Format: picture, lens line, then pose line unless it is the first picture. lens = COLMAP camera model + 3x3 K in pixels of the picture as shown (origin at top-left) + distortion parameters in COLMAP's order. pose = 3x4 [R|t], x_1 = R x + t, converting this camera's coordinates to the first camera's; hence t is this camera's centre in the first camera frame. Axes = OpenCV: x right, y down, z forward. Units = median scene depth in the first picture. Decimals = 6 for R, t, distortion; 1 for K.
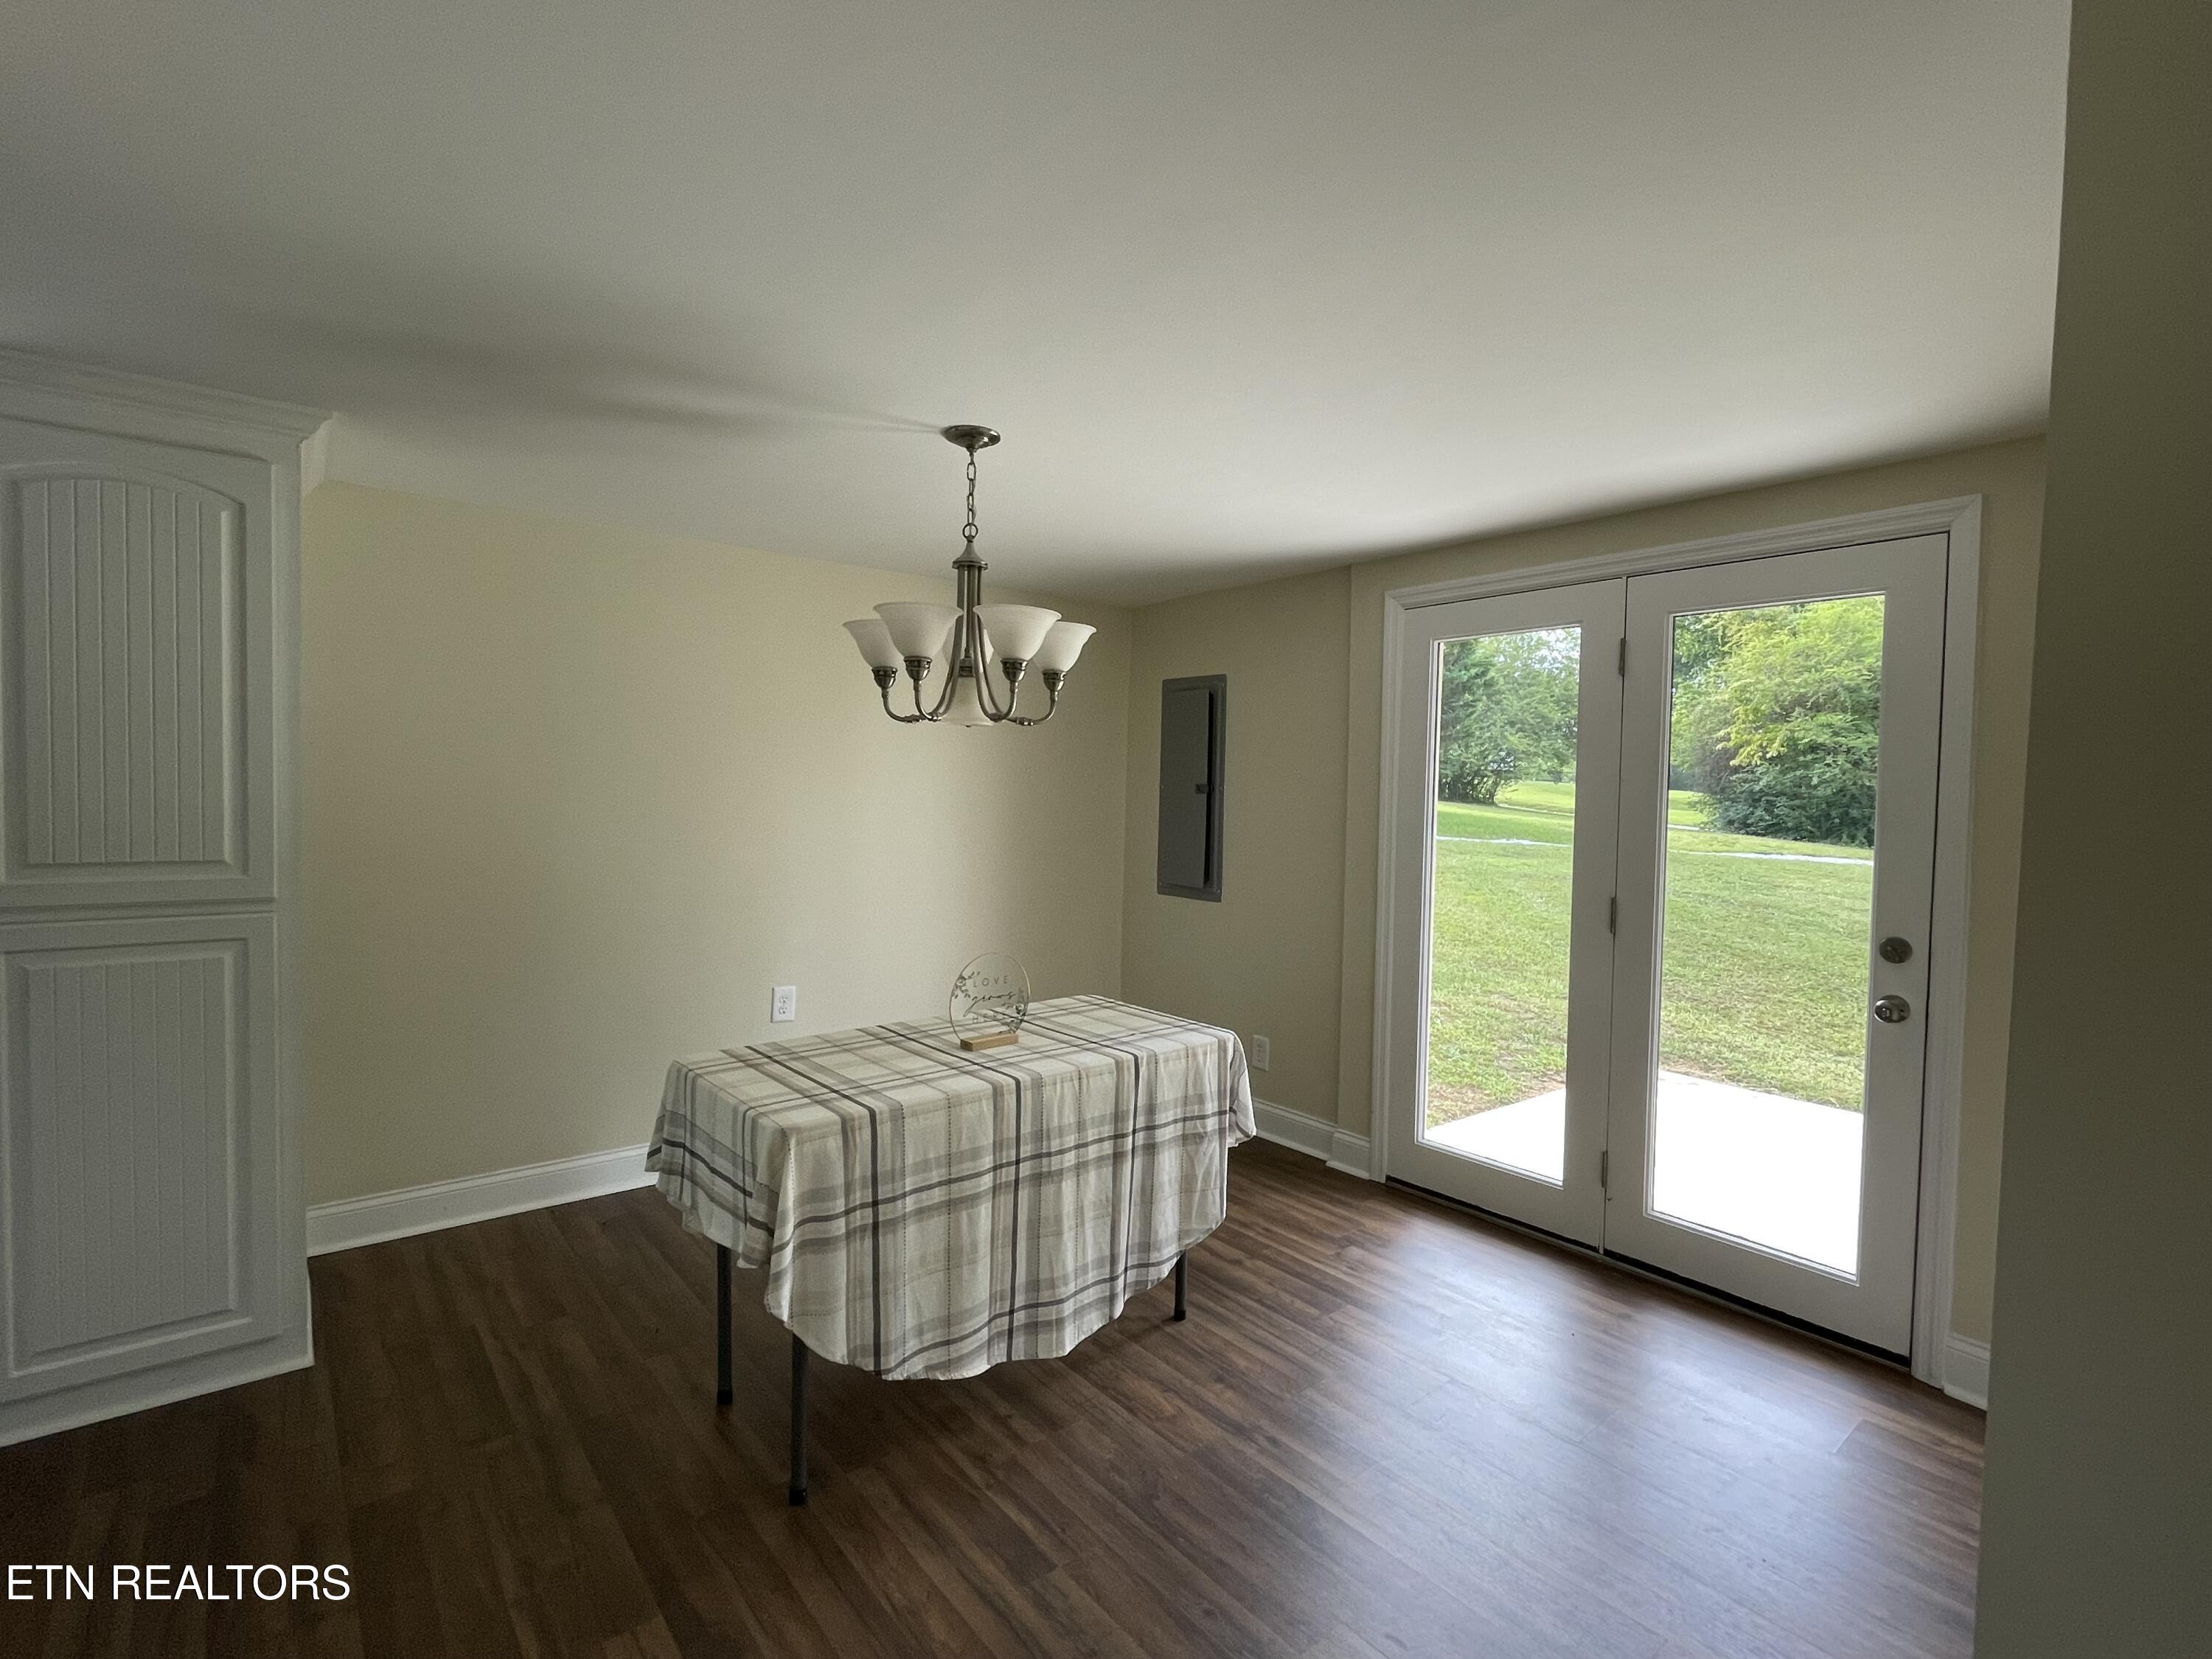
lens RADIAL K [[1034.8, 0, 1100.7], [0, 1034.8, 826.9], [0, 0, 1]] dist [0.000938, -0.000775]
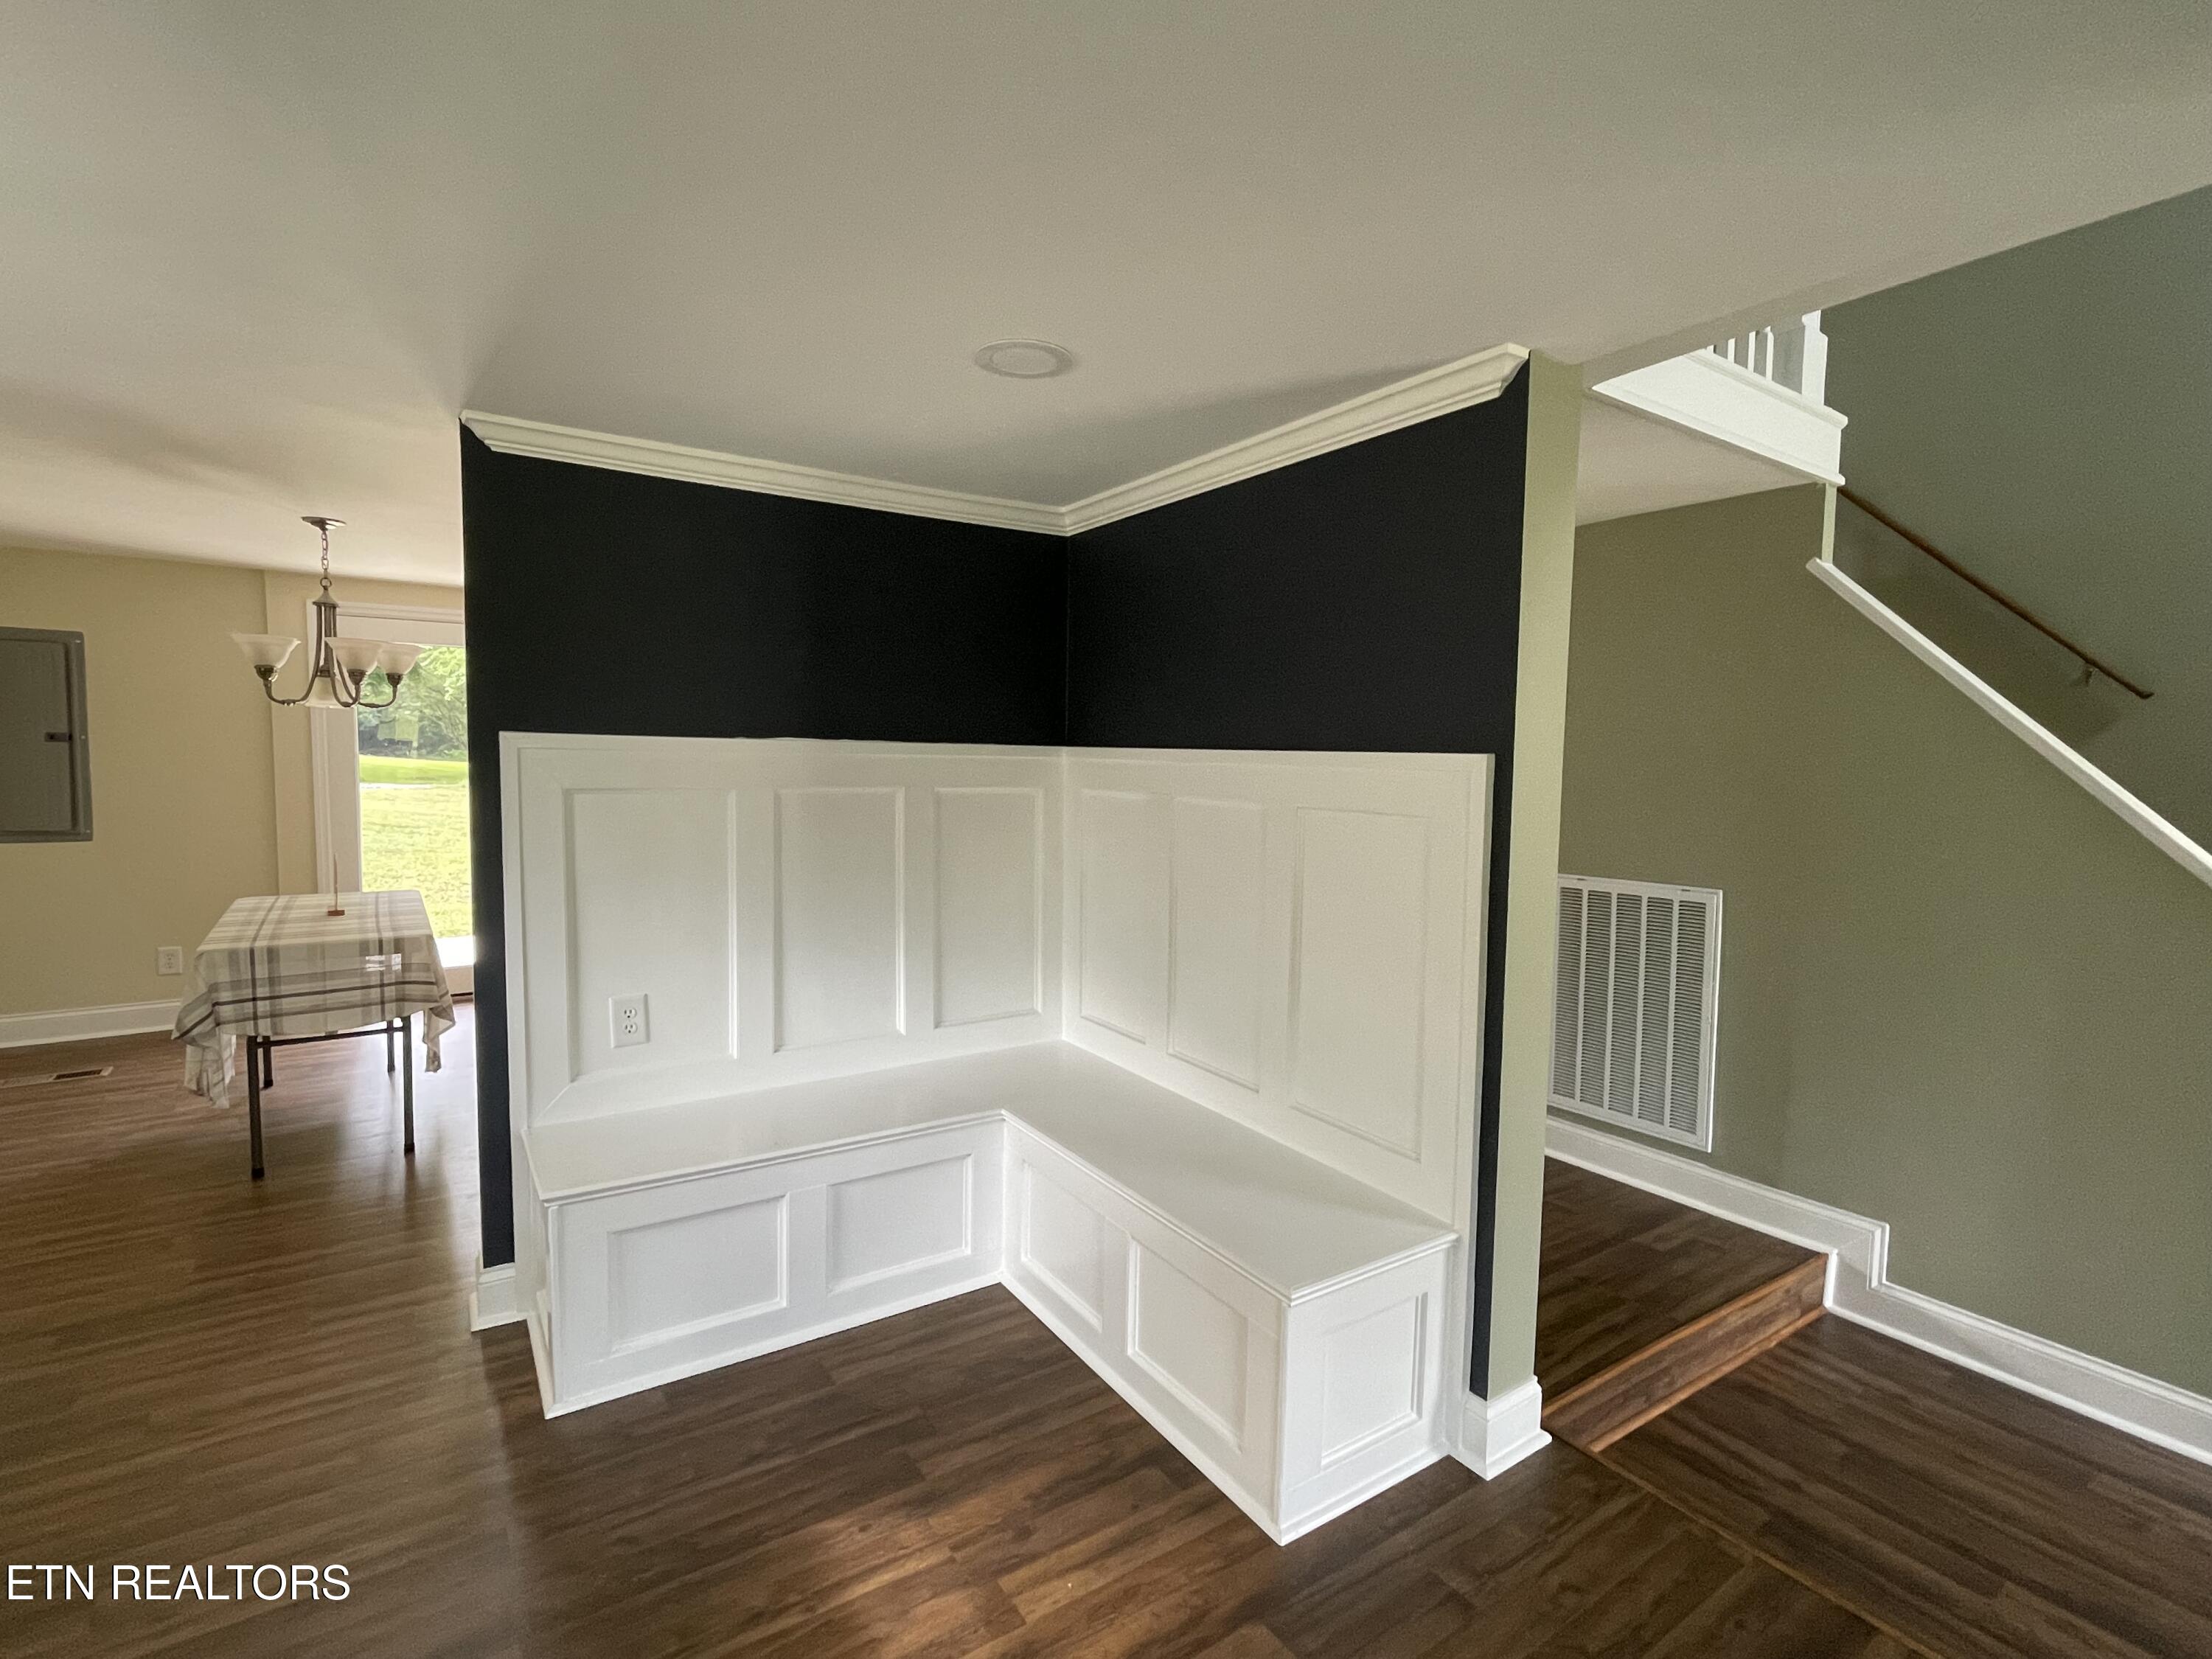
lens RADIAL K [[1034.8, 0, 1107.2], [0, 1034.8, 844.9], [0, 0, 1]] dist [0.000938, -0.000775]
pose [[0.088559, -0.093771, 0.991647, -1.595033], [0.011405, 0.995589, 0.093125, -0.026811], [-0.996006, 0.003063, 0.089238, -0.301304]]
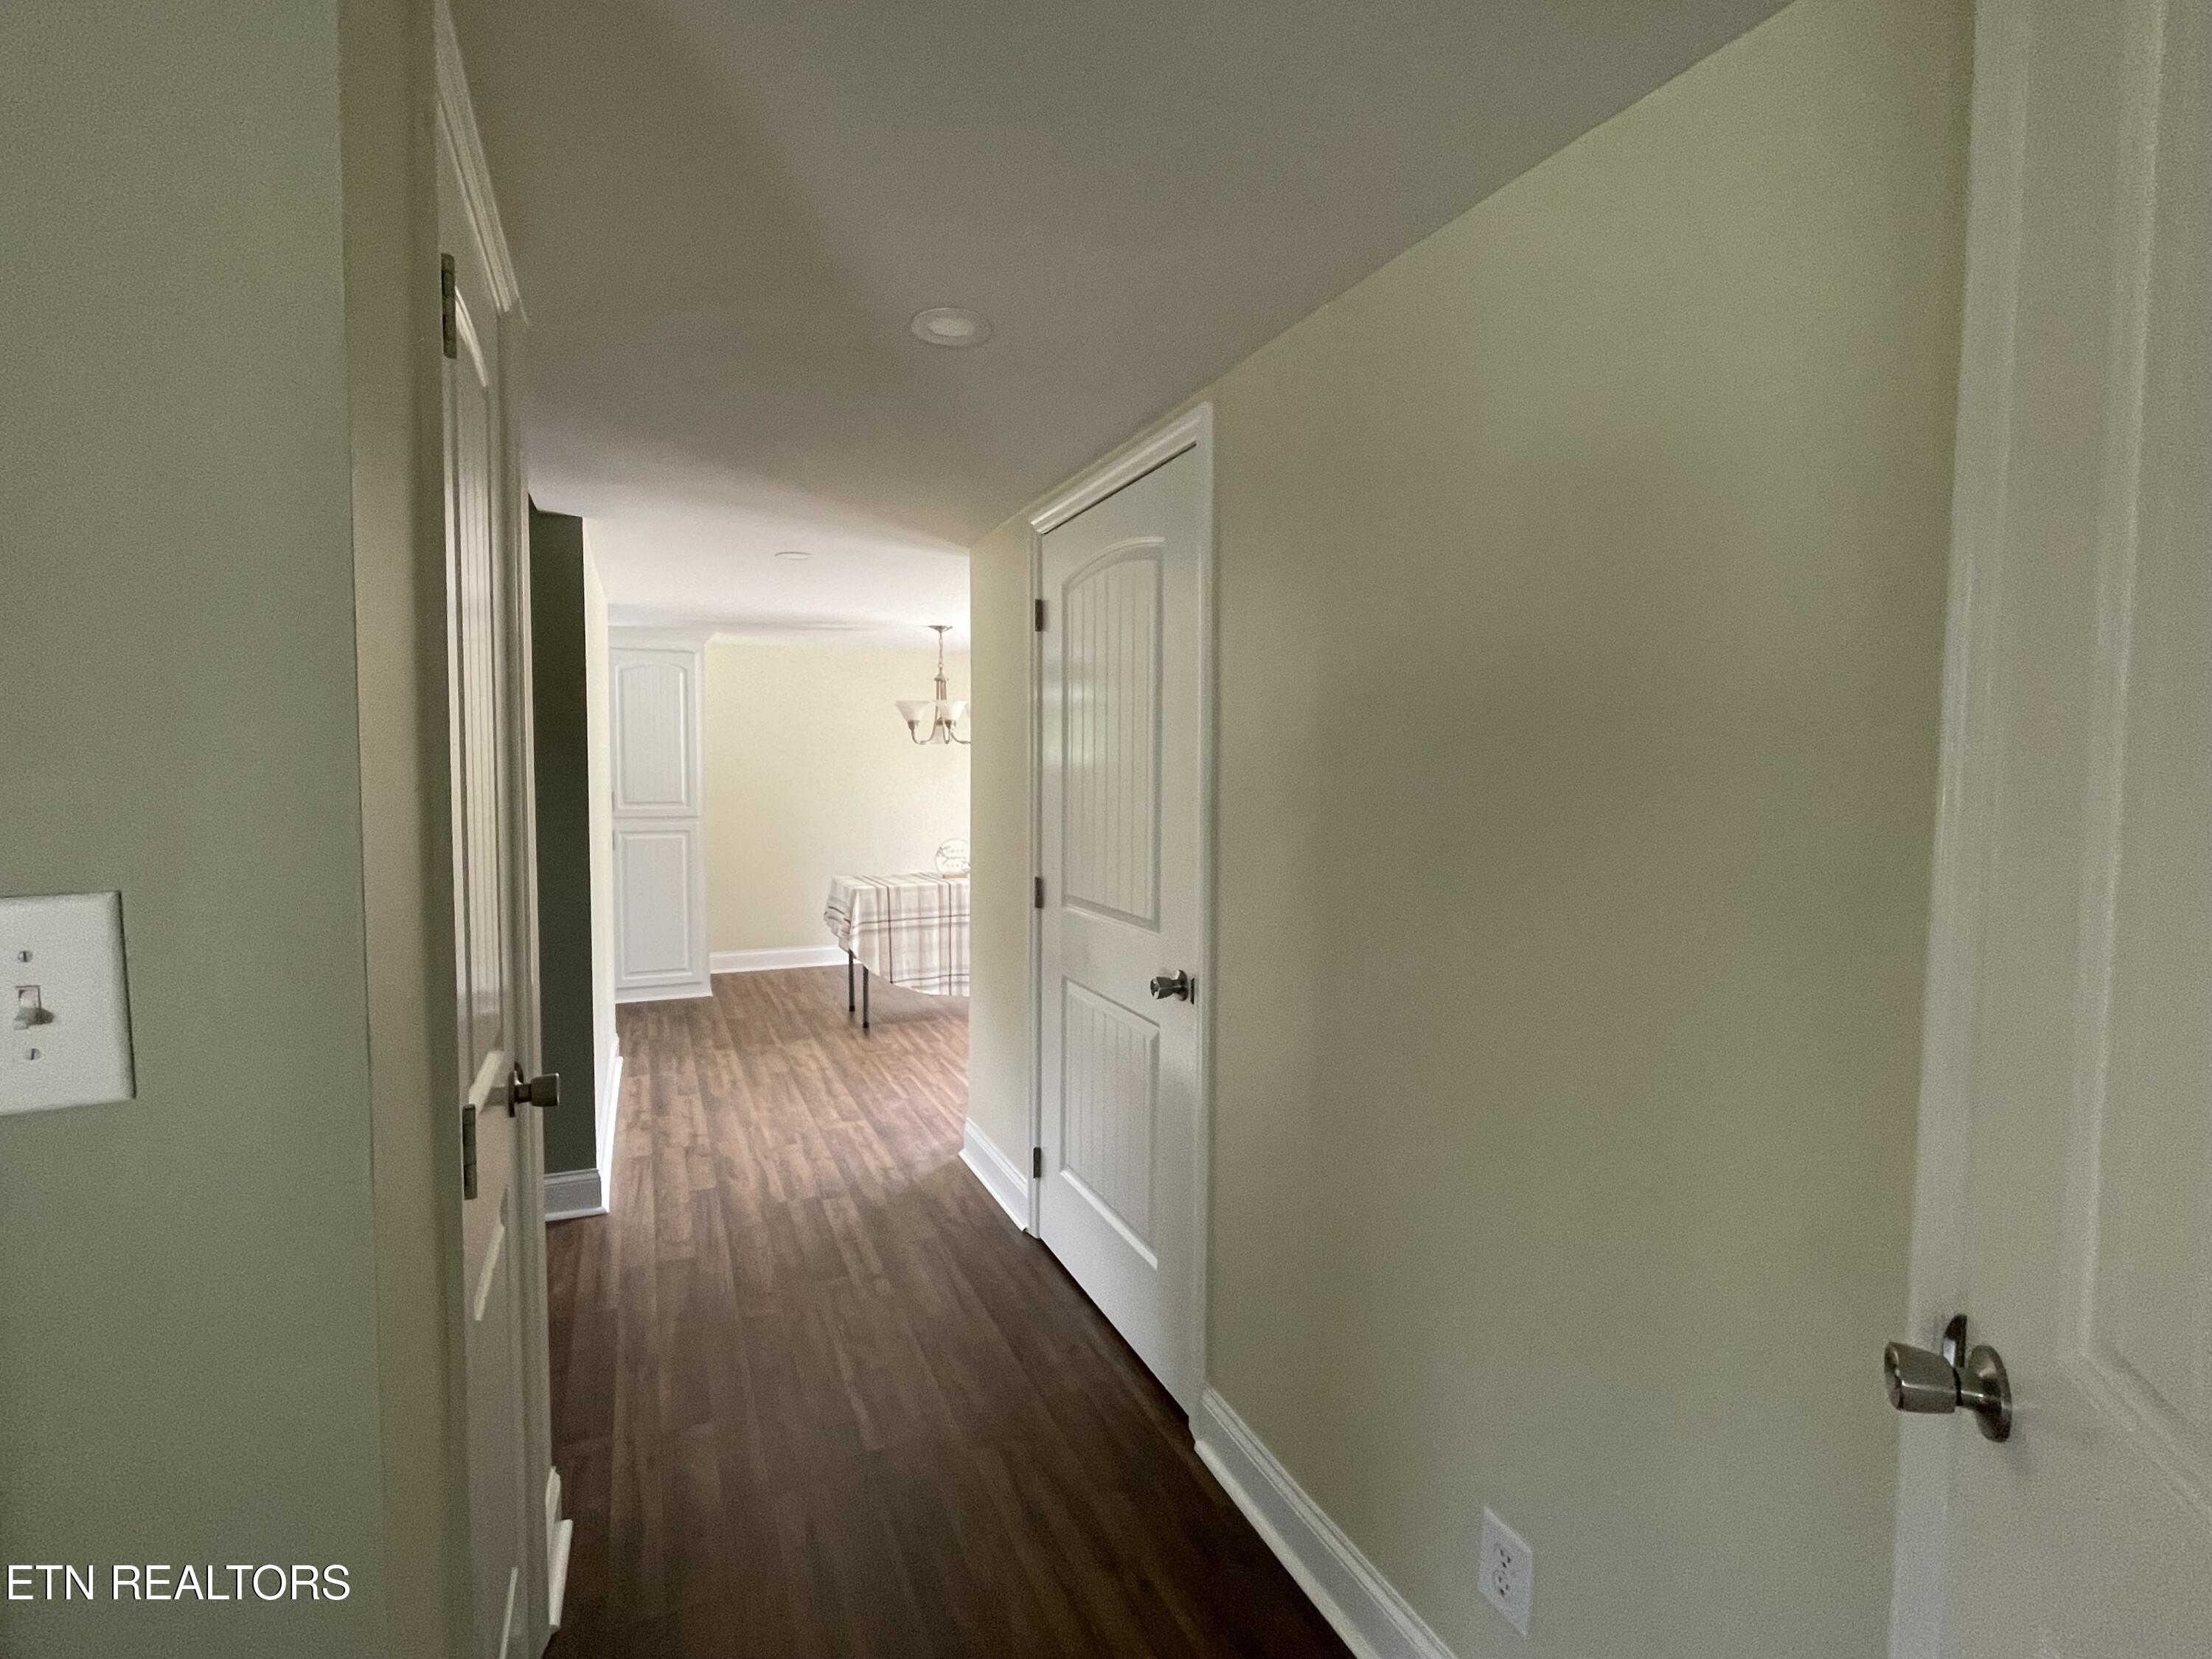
lens RADIAL K [[1034.8, 0, 1109.1], [0, 1034.8, 831.8], [0, 0, 1]] dist [0.000938, -0.000775]
pose [[0.966543, 0.000785, -0.256503, 0.886930], [0.005153, 0.999734, 0.022475, 0.054388], [0.256453, -0.023045, 0.966282, -1.272640]]
